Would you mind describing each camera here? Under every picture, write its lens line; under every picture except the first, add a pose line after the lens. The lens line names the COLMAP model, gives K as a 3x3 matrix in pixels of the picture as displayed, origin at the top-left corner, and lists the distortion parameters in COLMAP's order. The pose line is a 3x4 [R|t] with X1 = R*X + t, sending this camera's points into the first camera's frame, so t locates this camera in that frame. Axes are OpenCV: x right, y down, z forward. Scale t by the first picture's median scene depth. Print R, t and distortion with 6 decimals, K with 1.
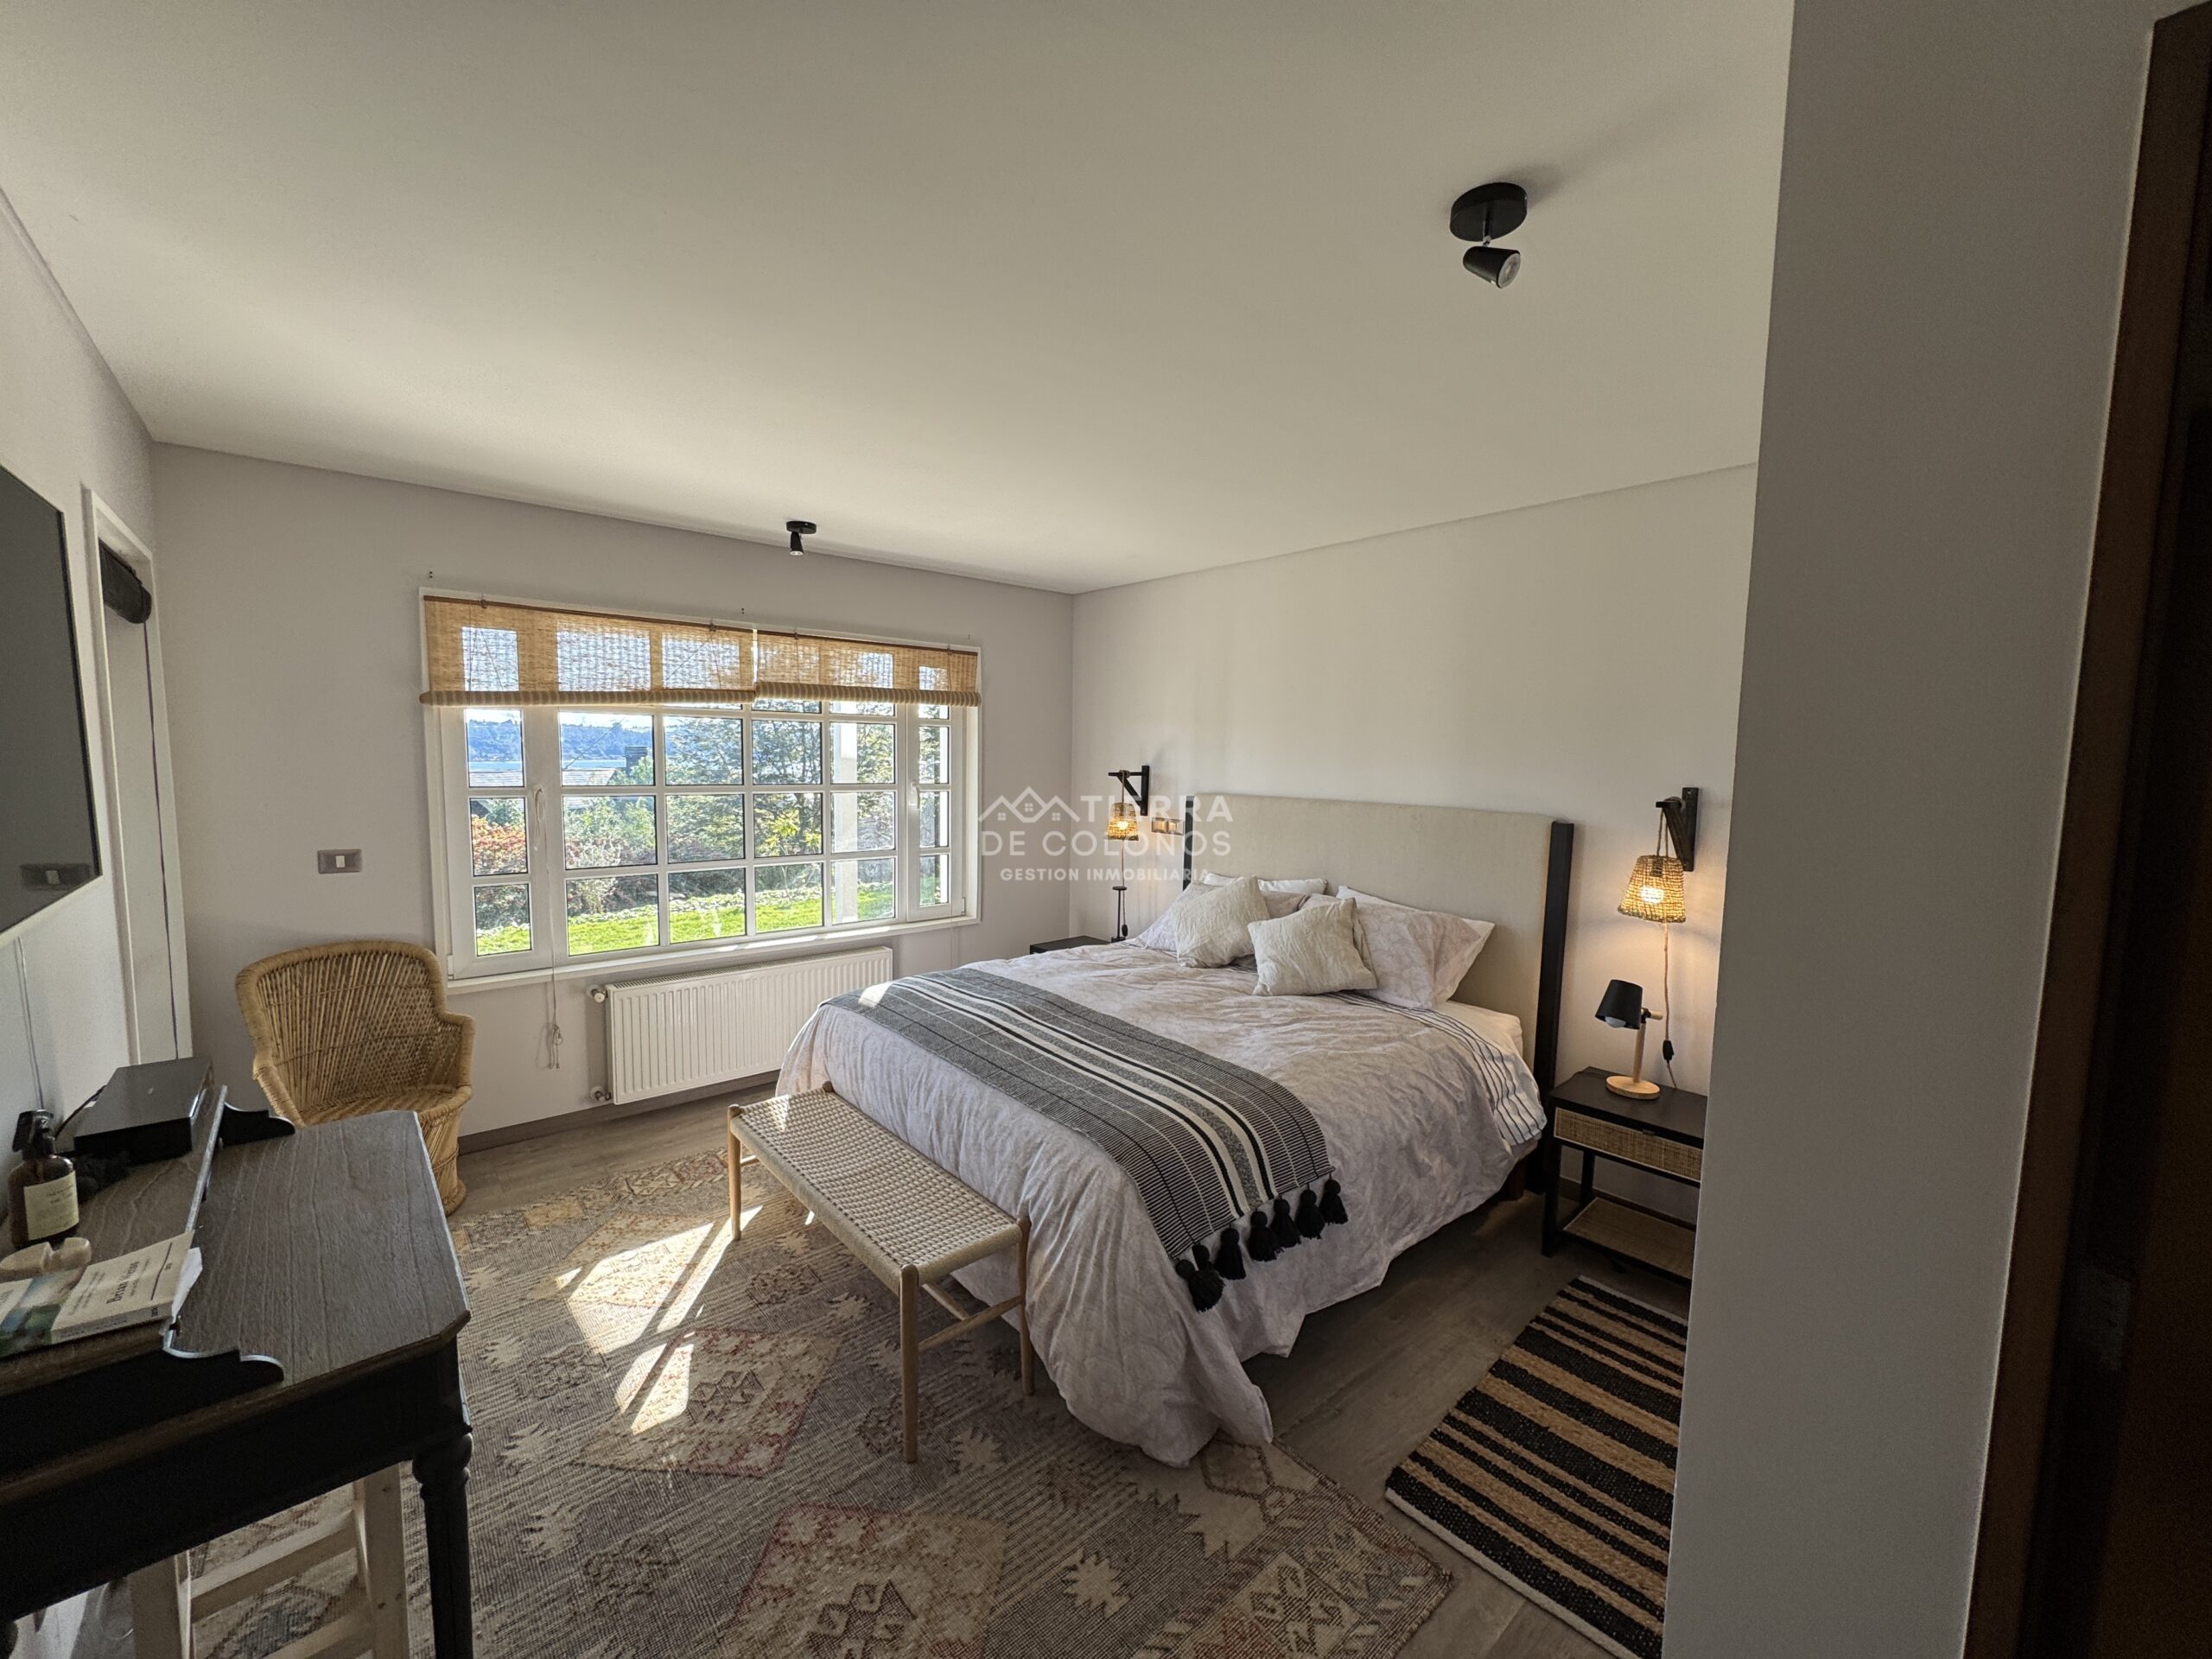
lens RADIAL K [[887.3, 0, 1108.4], [0, 887.3, 836.8], [0, 0, 1]] dist [0.001047, -0.000777]
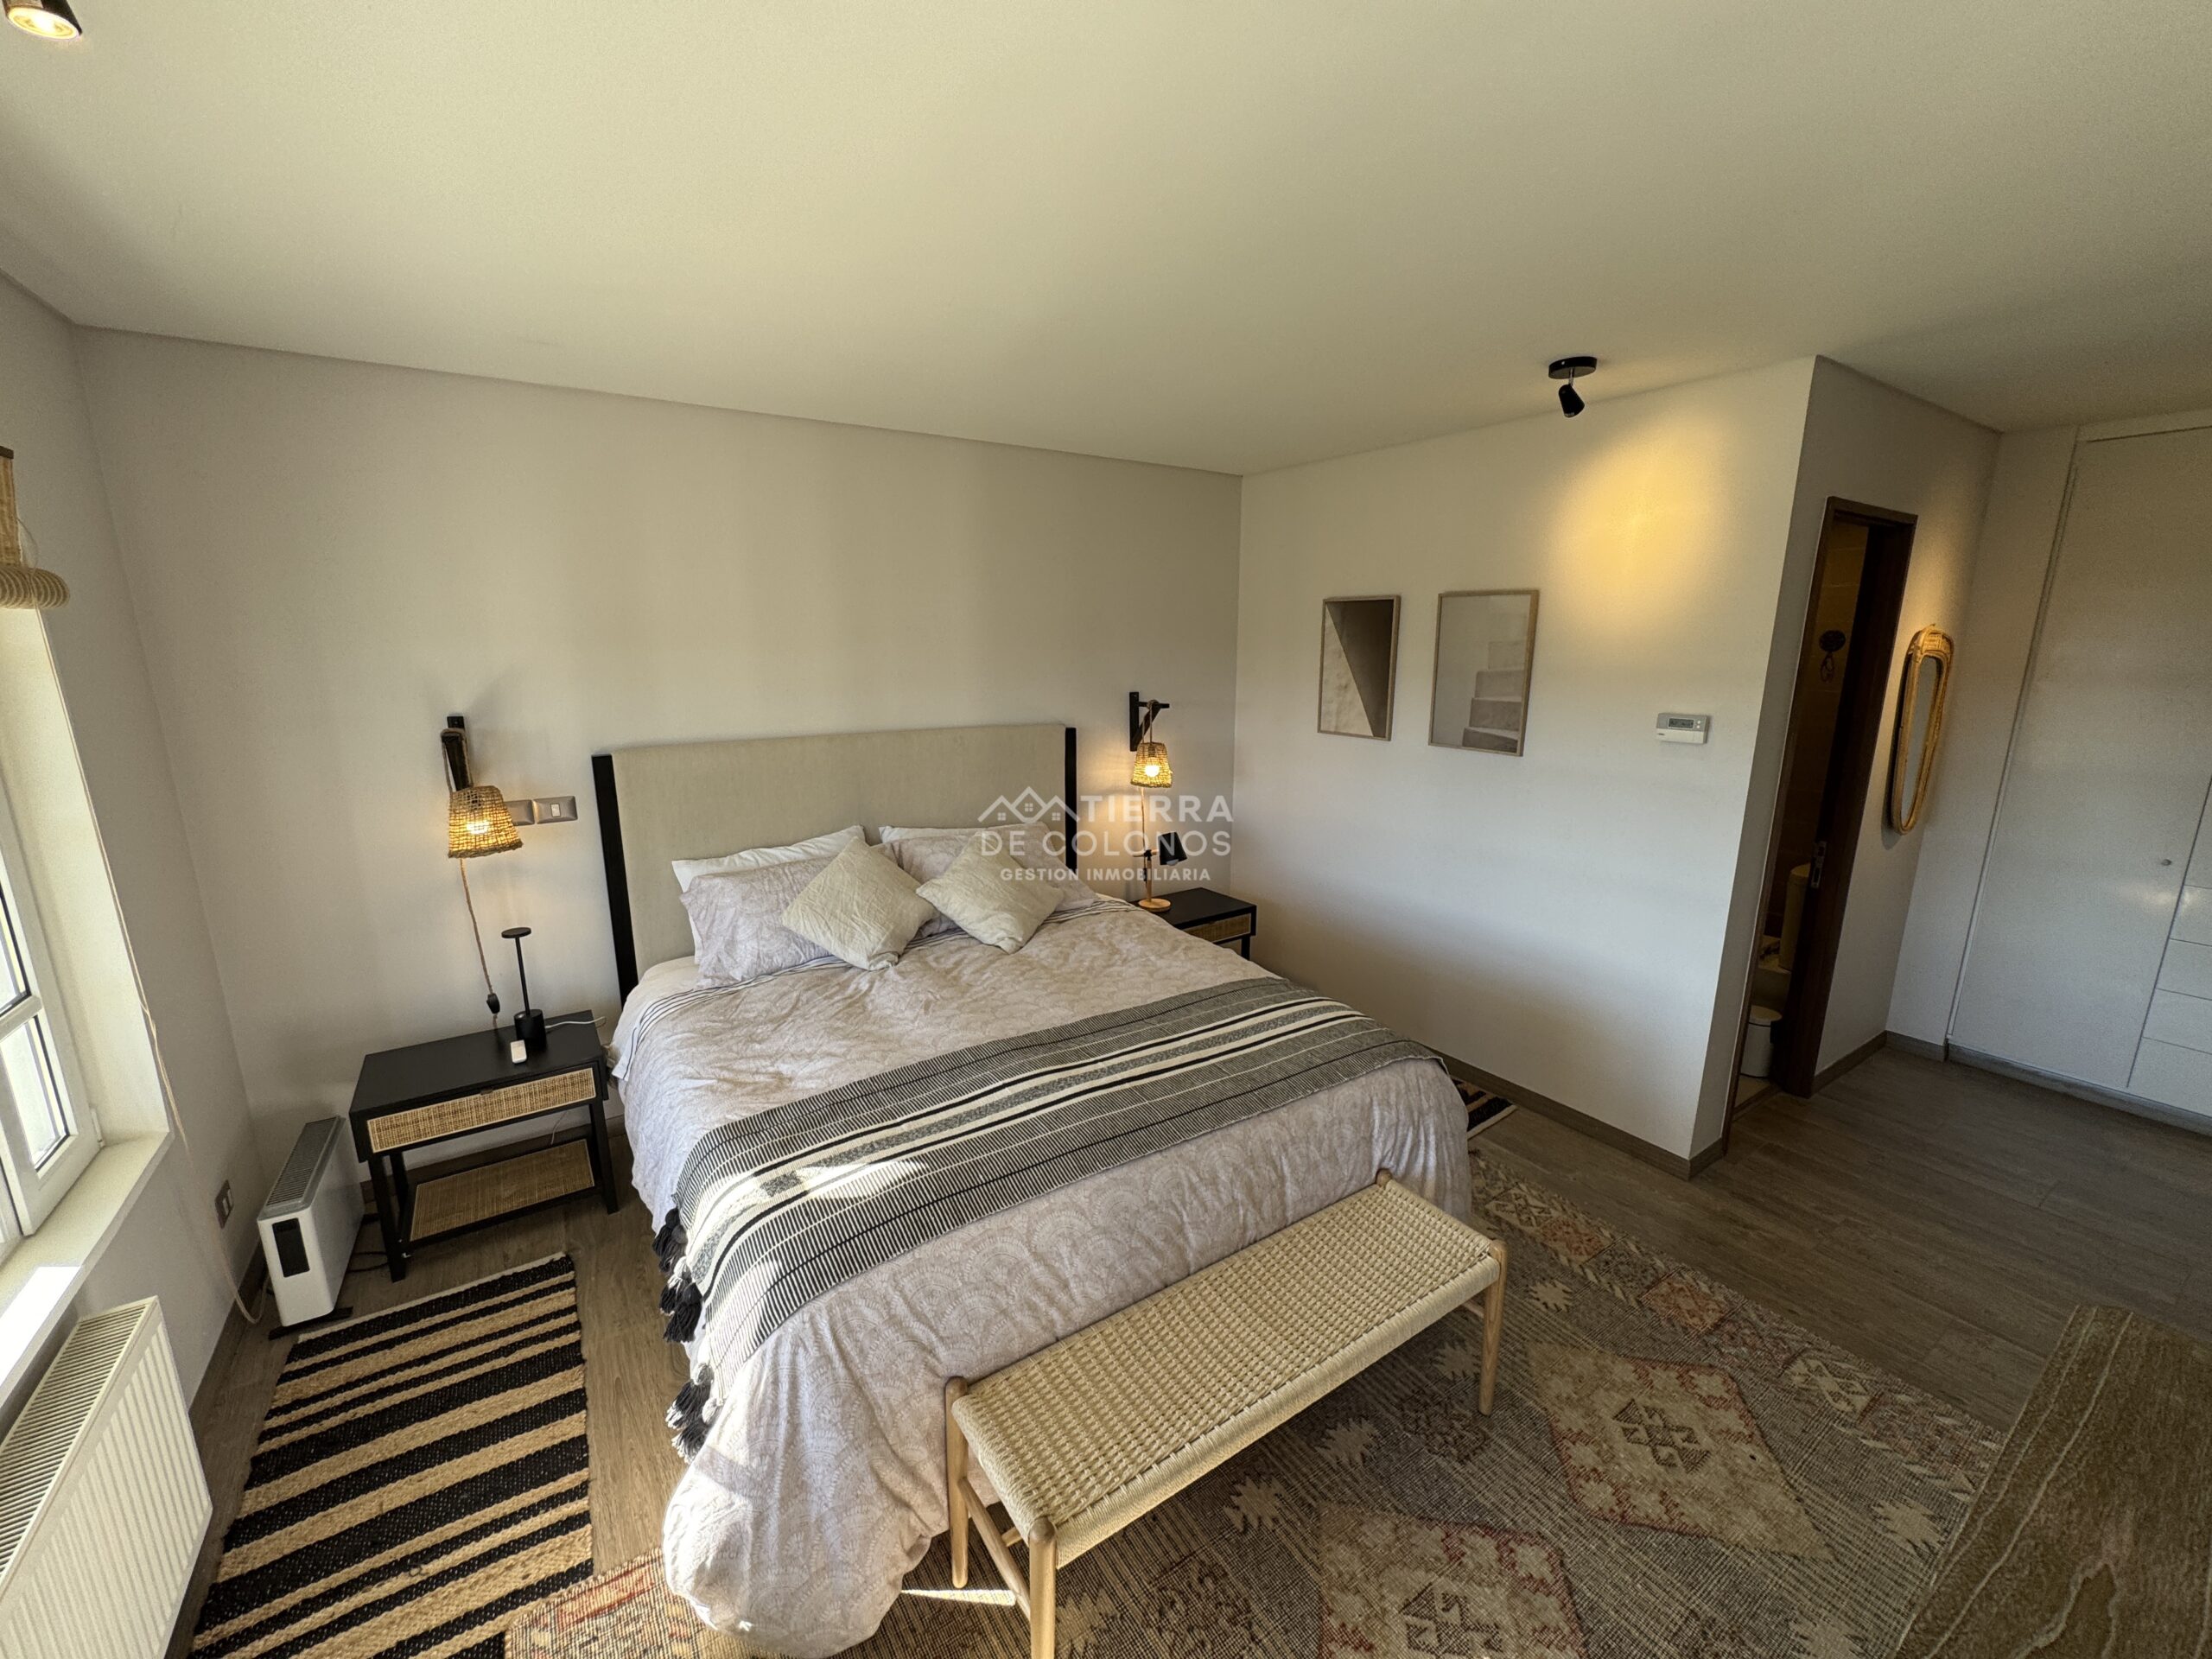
lens RADIAL K [[887.3, 0, 1111.1], [0, 887.3, 820.0], [0, 0, 1]] dist [0.001047, -0.000777]
pose [[0.127945, -0.218455, 0.967423, -0.899452], [0.095942, 0.973591, 0.207159, -0.180423], [-0.987130, 0.066311, 0.145525, 0.983747]]
